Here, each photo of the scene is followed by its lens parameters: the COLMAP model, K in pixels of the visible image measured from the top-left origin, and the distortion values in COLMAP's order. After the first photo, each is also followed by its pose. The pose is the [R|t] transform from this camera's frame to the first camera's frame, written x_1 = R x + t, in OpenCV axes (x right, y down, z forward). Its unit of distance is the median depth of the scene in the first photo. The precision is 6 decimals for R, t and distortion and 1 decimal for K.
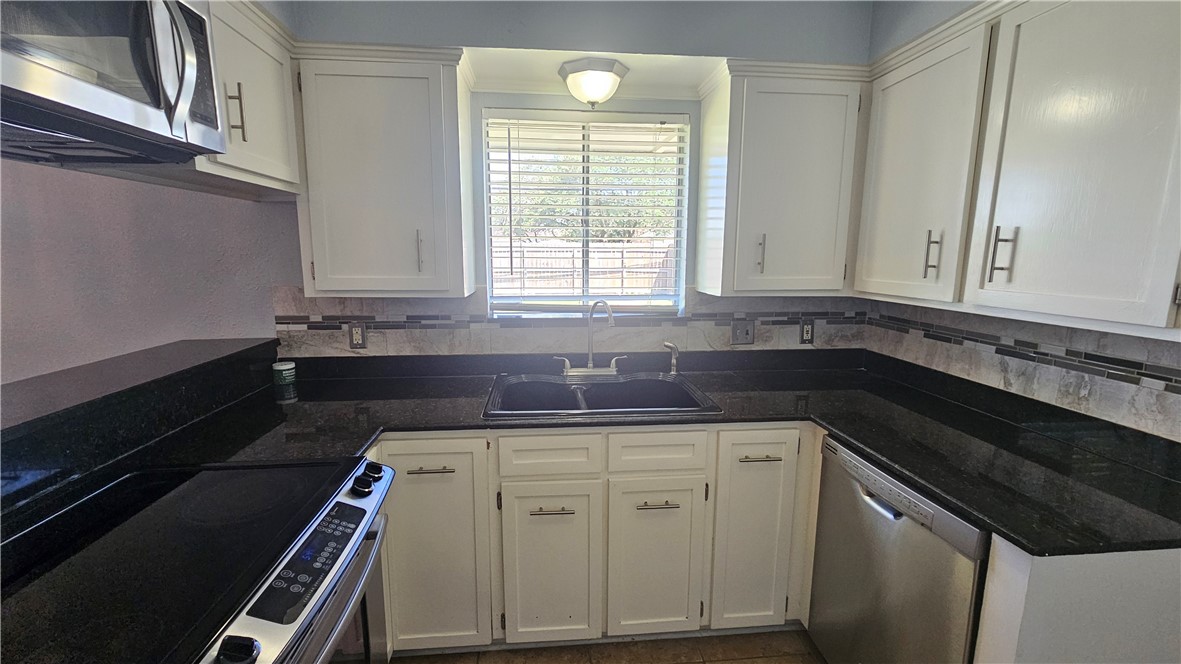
lens RADIAL K [[485.2, 0, 587.1], [0, 485.2, 330.7], [0, 0, 1]] dist [-0.000546, -0.000638]
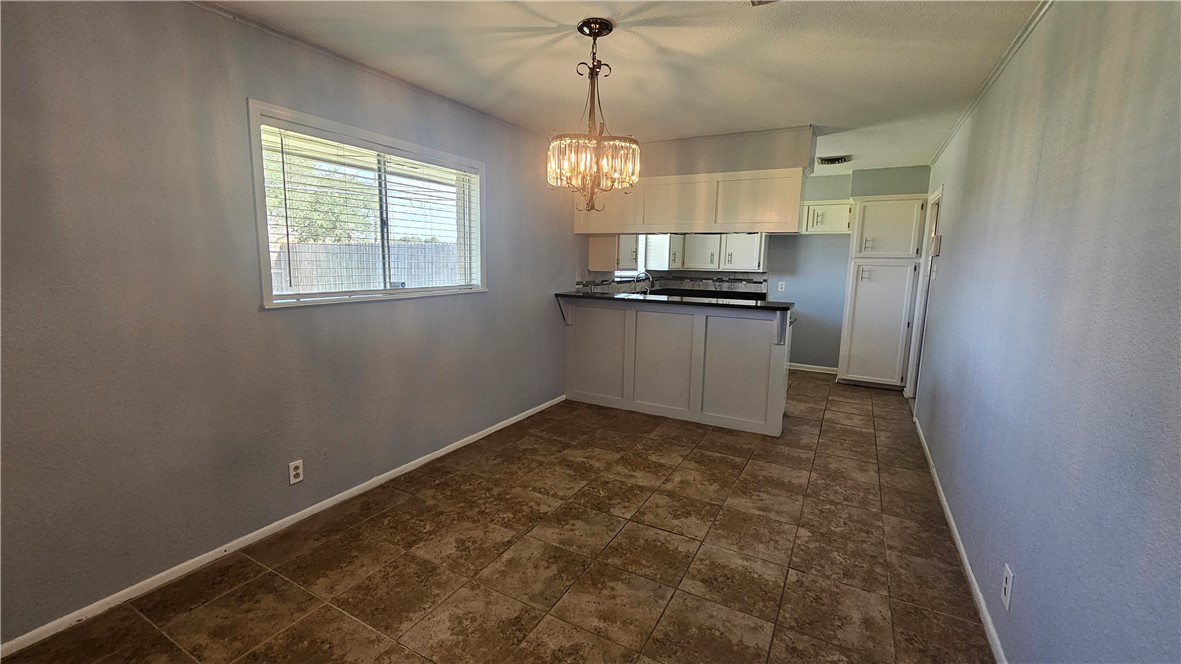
lens RADIAL K [[485.2, 0, 579.9], [0, 485.2, 332.8], [0, 0, 1]] dist [-0.000546, -0.000638]
pose [[0.578634, -0.116860, 0.807172, -2.836031], [0.116425, 0.991381, 0.060069, 0.085487], [-0.807235, 0.059217, 0.587252, -0.434191]]
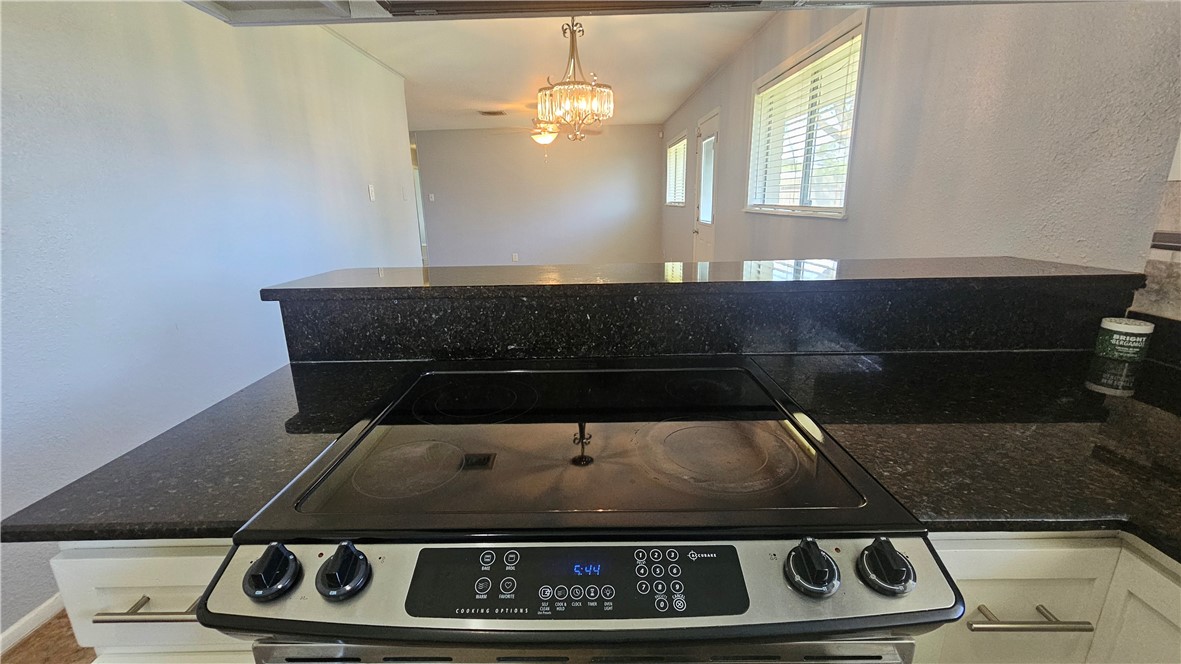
lens RADIAL K [[485.2, 0, 590.0], [0, 485.2, 330.4], [0, 0, 1]] dist [-0.000546, -0.000638]
pose [[-0.106311, 0.256050, -0.960800, -0.048347], [-0.141202, 0.952596, 0.269488, 0.018238], [0.984256, 0.164316, -0.065117, 0.490649]]
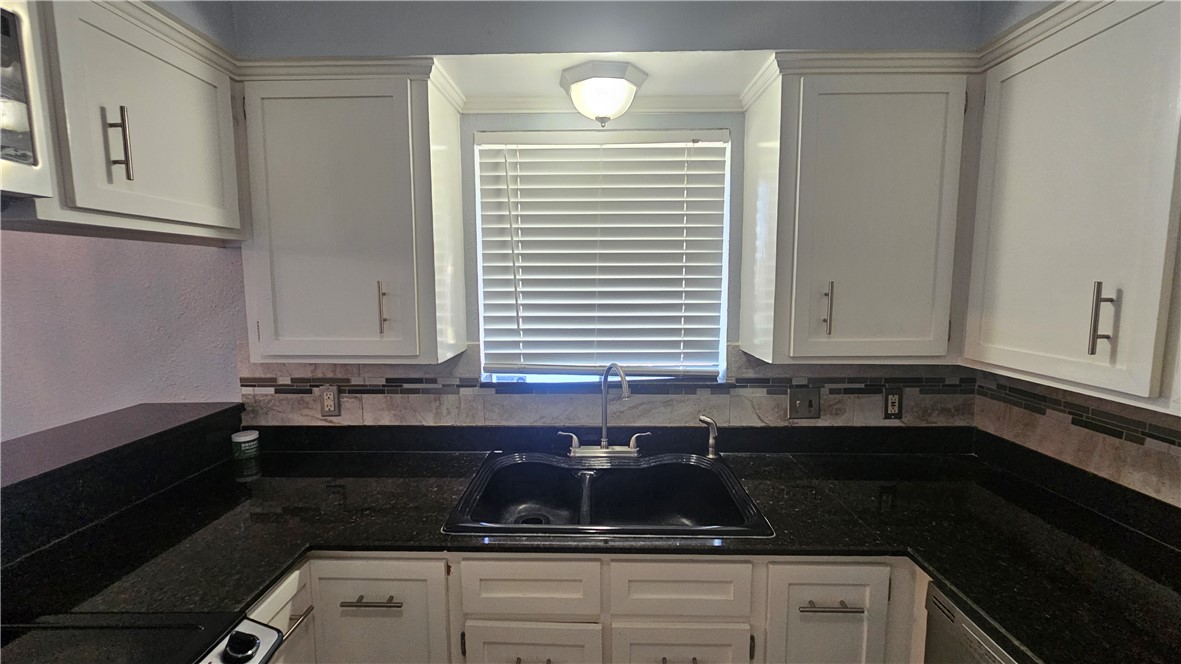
lens RADIAL K [[485.2, 0, 590.6], [0, 485.2, 330.9], [0, 0, 1]] dist [-0.000546, -0.000638]
pose [[0.993618, 0.003806, -0.112729, 0.083369], [-0.009885, 0.998523, -0.053418, -0.080324], [0.112359, 0.054192, 0.992189, 0.227725]]
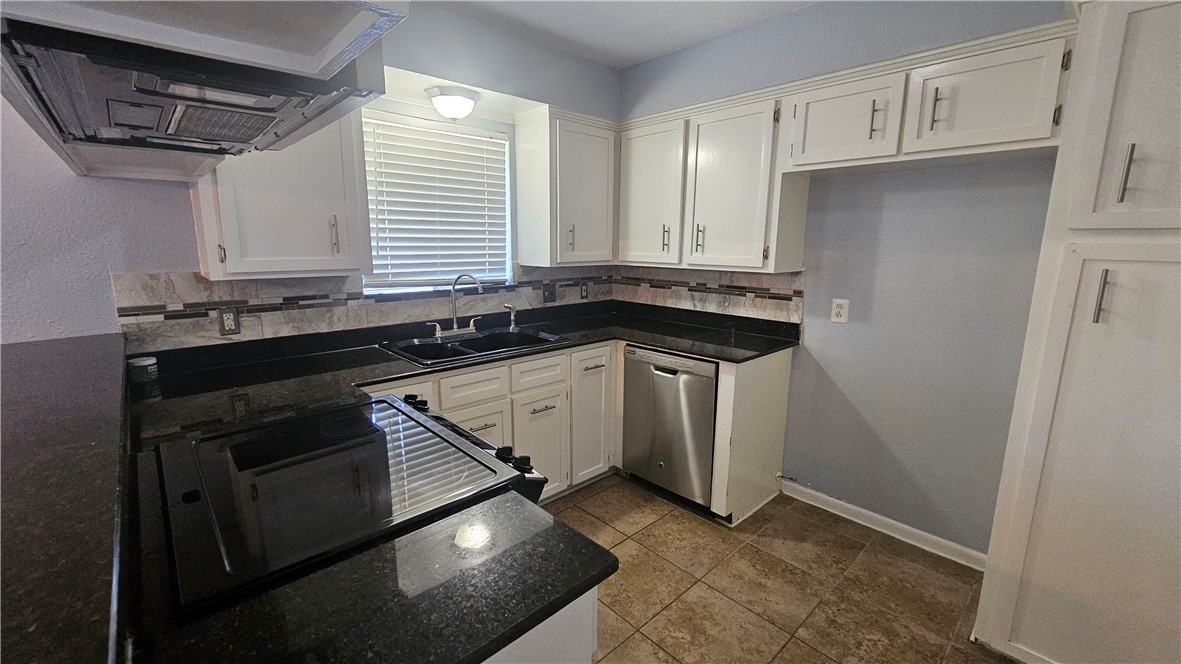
lens RADIAL K [[485.2, 0, 582.5], [0, 485.2, 334.2], [0, 0, 1]] dist [-0.000546, -0.000638]
pose [[0.797553, -0.116132, 0.591965, -0.544937], [0.094664, 0.993231, 0.067312, 0.041878], [-0.595775, 0.002352, 0.803148, -0.234140]]
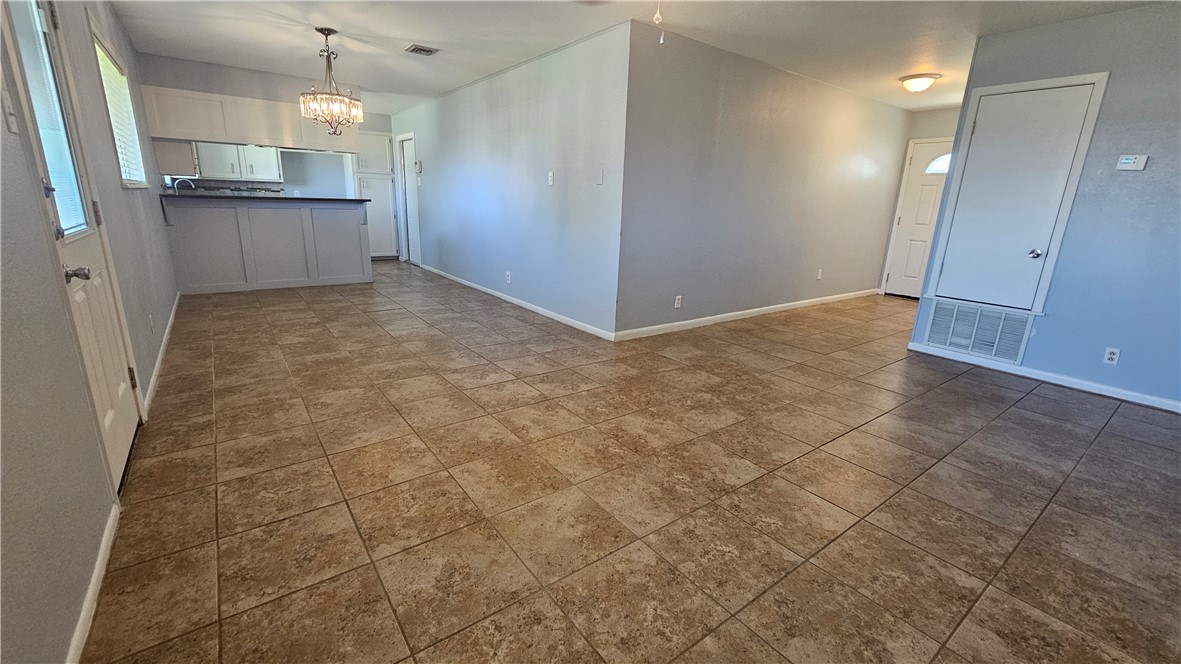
lens RADIAL K [[485.2, 0, 585.1], [0, 485.2, 327.2], [0, 0, 1]] dist [-0.000546, -0.000638]
pose [[-0.506700, -0.240647, 0.827855, -4.397890], [0.104752, 0.935953, 0.336184, 0.055223], [-0.855735, 0.257064, -0.449039, 0.462467]]
